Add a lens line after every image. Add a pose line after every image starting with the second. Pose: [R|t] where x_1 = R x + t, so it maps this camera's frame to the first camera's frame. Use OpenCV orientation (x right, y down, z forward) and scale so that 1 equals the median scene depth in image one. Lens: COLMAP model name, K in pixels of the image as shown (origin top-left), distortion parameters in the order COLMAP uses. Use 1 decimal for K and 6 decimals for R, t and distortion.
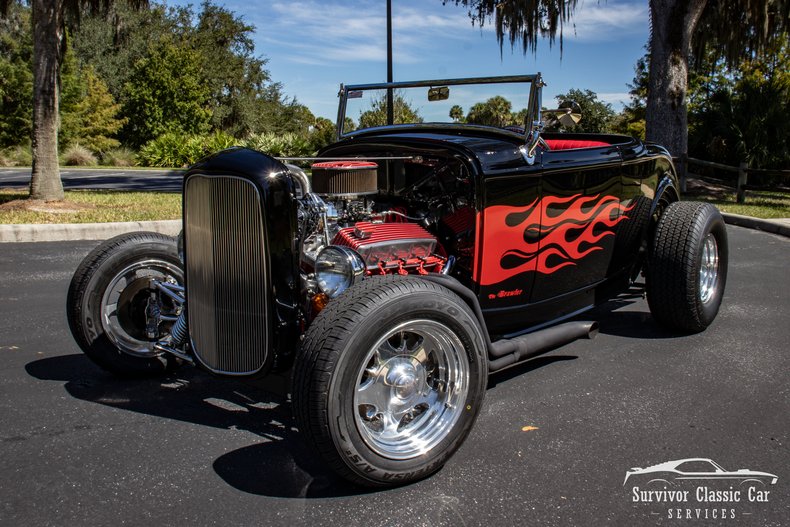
lens RADIAL K [[724.2, 0, 383.6], [0, 724.2, 250.7], [0, 0, 1]] dist [-0.174889, 0.155015]
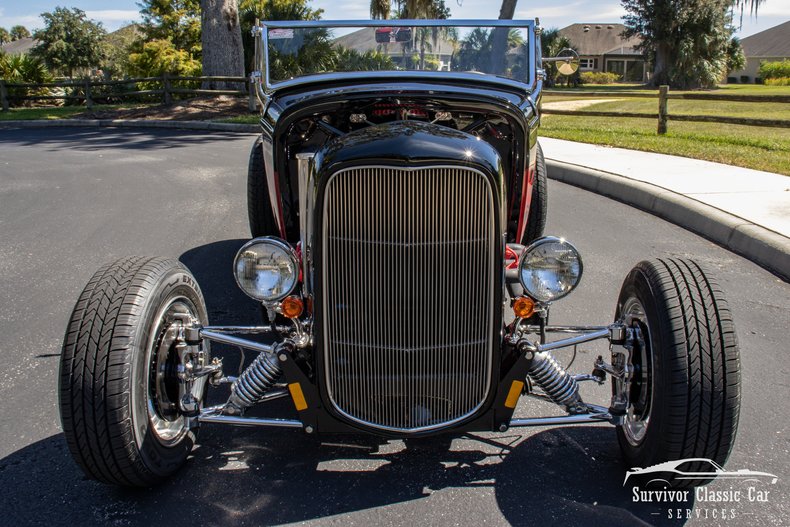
lens RADIAL K [[694.0, 0, 395.0], [0, 694.0, 263.5], [0, 0, 1]] dist [-0.193710, 0.184760]
pose [[0.764398, -0.183951, 0.617946, -0.537686], [0.094665, 0.980070, 0.174648, -0.102342], [-0.637757, -0.075003, 0.766577, 0.398519]]
